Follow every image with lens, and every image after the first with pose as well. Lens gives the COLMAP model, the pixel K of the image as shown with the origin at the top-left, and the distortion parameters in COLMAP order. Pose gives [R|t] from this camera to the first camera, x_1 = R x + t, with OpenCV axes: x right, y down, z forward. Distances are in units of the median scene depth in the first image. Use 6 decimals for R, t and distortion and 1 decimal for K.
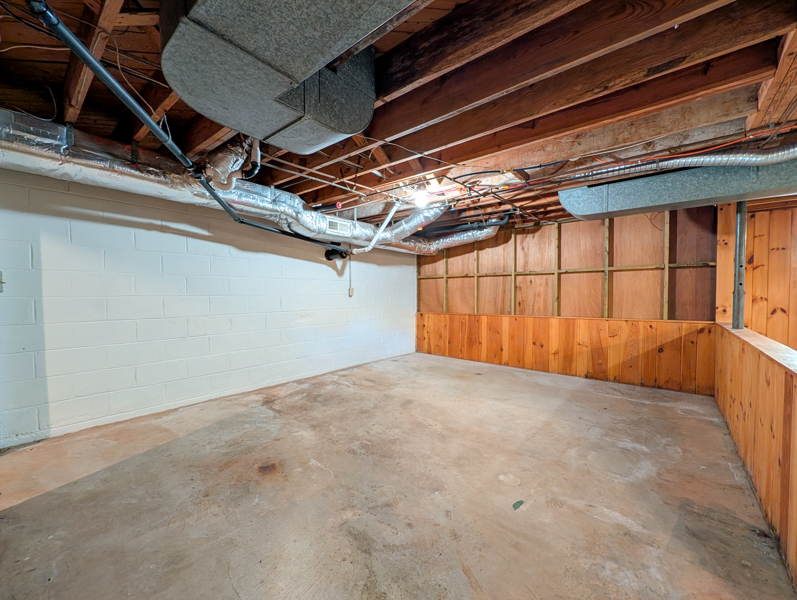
lens RADIAL K [[329.1, 0, 399.7], [0, 329.1, 302.1], [0, 0, 1]] dist [0.000378, 0.000170]
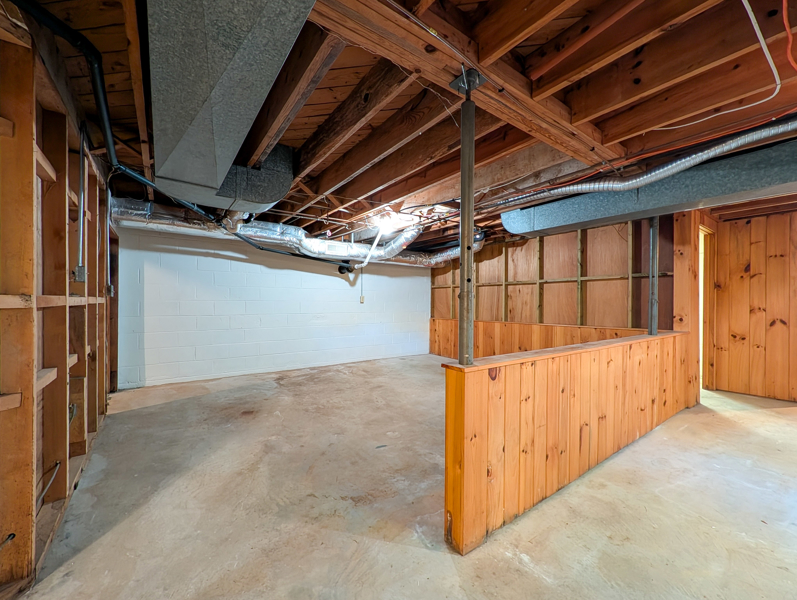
lens RADIAL K [[329.1, 0, 399.0], [0, 329.1, 302.2], [0, 0, 1]] dist [0.000378, 0.000170]
pose [[0.968089, 0.008878, -0.250448, 0.440048], [-0.015487, 0.999582, -0.024431, 0.011338], [0.250126, 0.027531, 0.967822, -0.215192]]
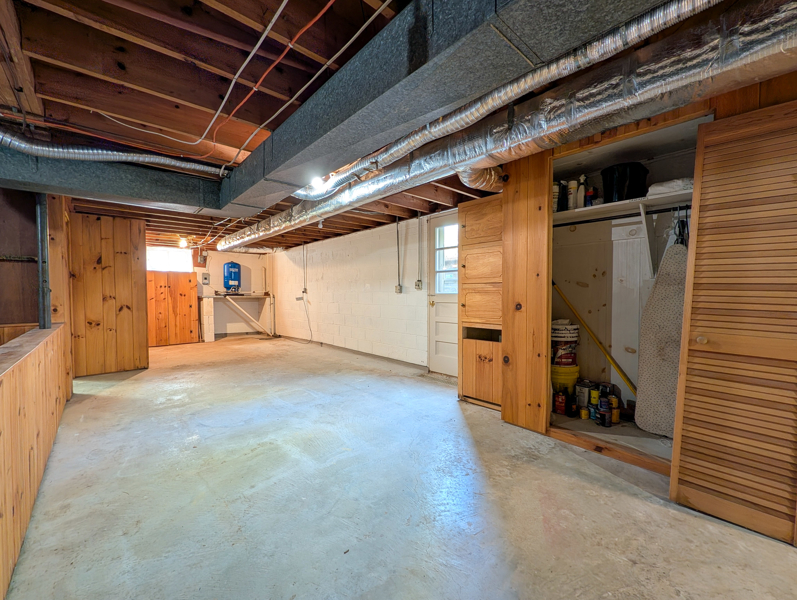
lens RADIAL K [[329.1, 0, 398.8], [0, 329.1, 301.8], [0, 0, 1]] dist [0.000378, 0.000170]
pose [[0.146292, -0.025797, 0.988905, 0.218883], [0.029742, 0.999323, 0.021669, 0.011939], [-0.988794, 0.026242, 0.146960, -0.120894]]
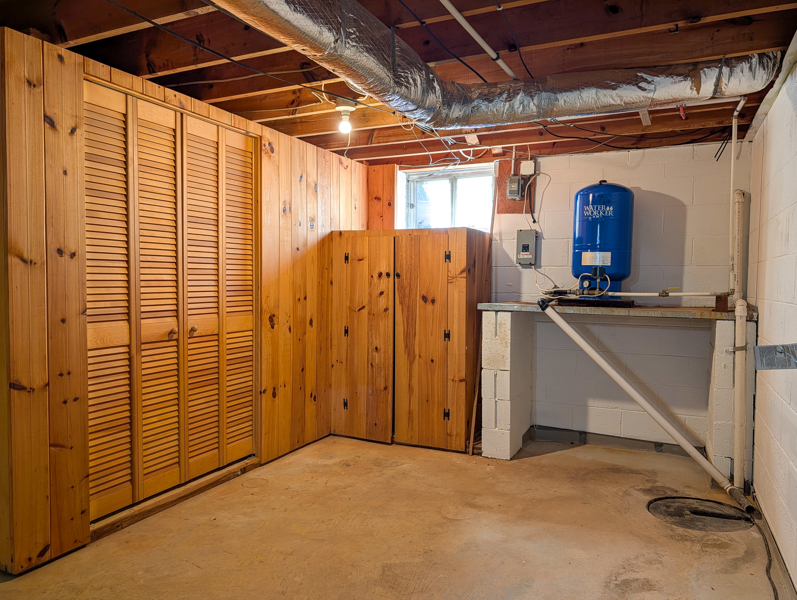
lens RADIAL K [[563.4, 0, 398.2], [0, 563.4, 300.9], [0, 0, 1]] dist [0.006836, 0.000212]
pose [[0.971515, -0.000050, 0.236979, 1.310355], [-0.001675, 0.999974, 0.007077, -0.019822], [-0.236973, -0.007273, 0.971489, 0.259374]]
